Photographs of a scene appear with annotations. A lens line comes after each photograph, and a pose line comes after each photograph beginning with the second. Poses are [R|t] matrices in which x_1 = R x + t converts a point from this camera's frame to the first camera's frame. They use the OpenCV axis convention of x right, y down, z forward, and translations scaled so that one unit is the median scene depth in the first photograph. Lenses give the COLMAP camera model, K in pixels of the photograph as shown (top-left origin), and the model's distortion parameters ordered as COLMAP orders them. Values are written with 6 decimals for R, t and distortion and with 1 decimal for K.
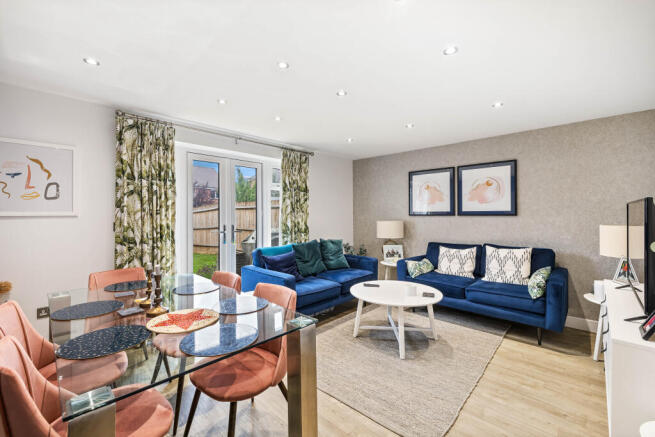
lens RADIAL K [[278.8, 0, 324.8], [0, 278.8, 212.7], [0, 0, 1]] dist [0.002781, 0.000318]
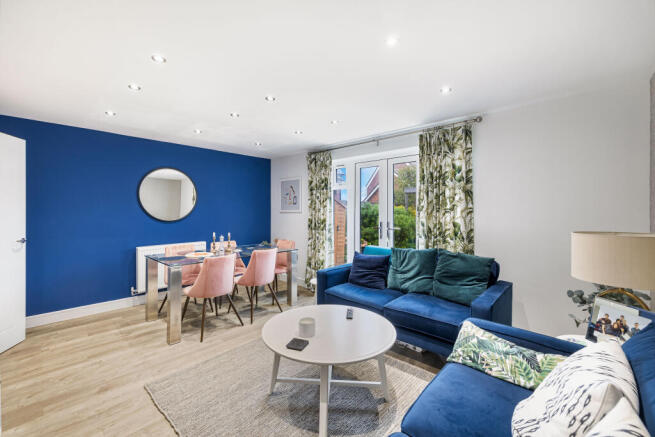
lens RADIAL K [[278.8, 0, 328.4], [0, 278.8, 217.2], [0, 0, 1]] dist [0.002781, 0.000318]
pose [[-0.005559, 0.022208, -0.999738, 0.751597], [-0.006902, 0.999729, 0.022246, 0.002545], [0.999961, 0.007024, -0.005405, 0.824156]]
